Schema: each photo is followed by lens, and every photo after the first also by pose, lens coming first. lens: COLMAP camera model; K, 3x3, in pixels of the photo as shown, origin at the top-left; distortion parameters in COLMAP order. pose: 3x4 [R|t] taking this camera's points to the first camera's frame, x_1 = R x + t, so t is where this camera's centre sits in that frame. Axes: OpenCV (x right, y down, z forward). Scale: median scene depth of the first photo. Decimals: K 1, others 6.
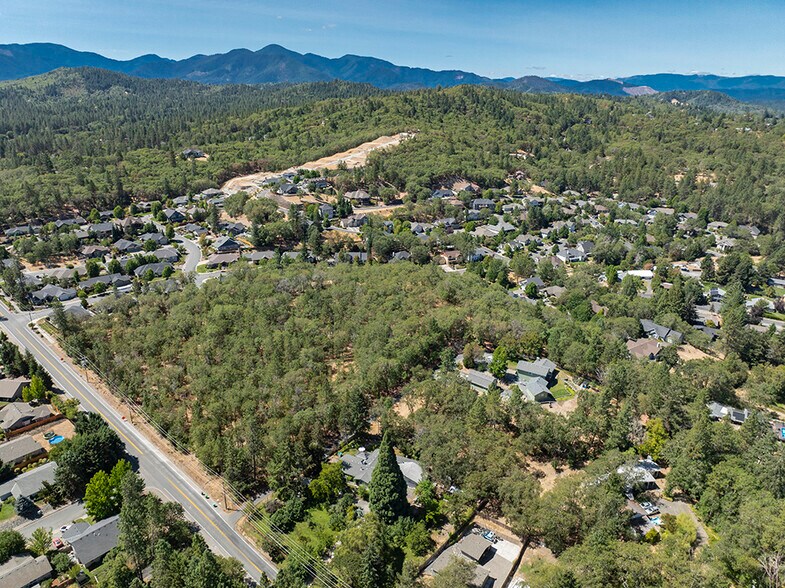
lens RADIAL K [[550.3, 0, 391.1], [0, 550.3, 296.5], [0, 0, 1]] dist [-0.047753, 0.016759]
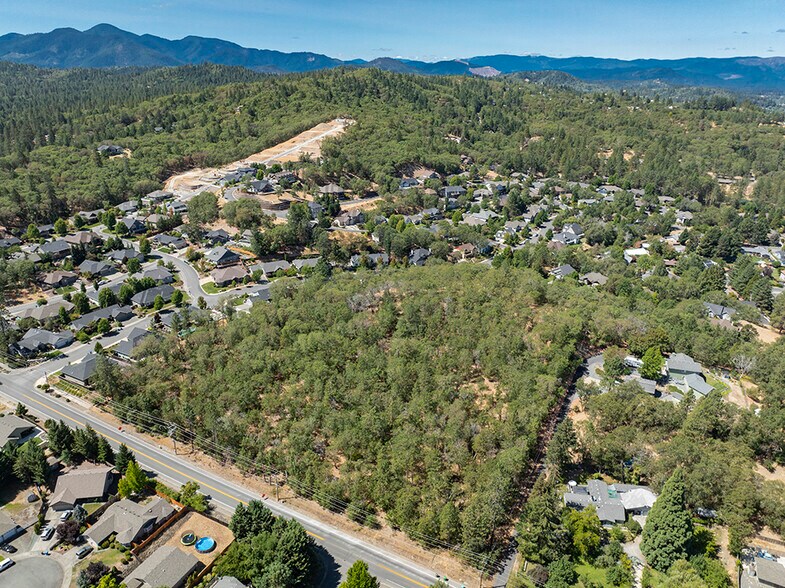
lens RADIAL K [[550.3, 0, 391.1], [0, 550.3, 296.5], [0, 0, 1]] dist [-0.047753, 0.016759]
pose [[0.967197, -0.097430, 0.234600, -0.206359], [0.090685, 0.995100, 0.039396, -0.034490], [-0.237289, -0.016829, 0.971293, 0.083767]]
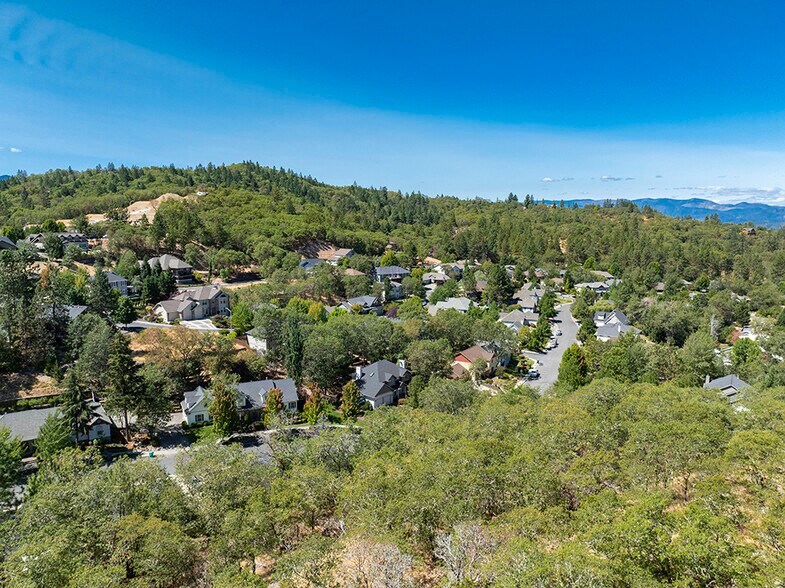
lens RADIAL K [[550.3, 0, 391.1], [0, 550.3, 296.5], [0, 0, 1]] dist [-0.047753, 0.016759]
pose [[0.889281, -0.067040, 0.452422, -0.106395], [0.162932, 0.970737, -0.176415, -0.047803], [-0.427356, 0.230597, 0.874181, 0.545274]]
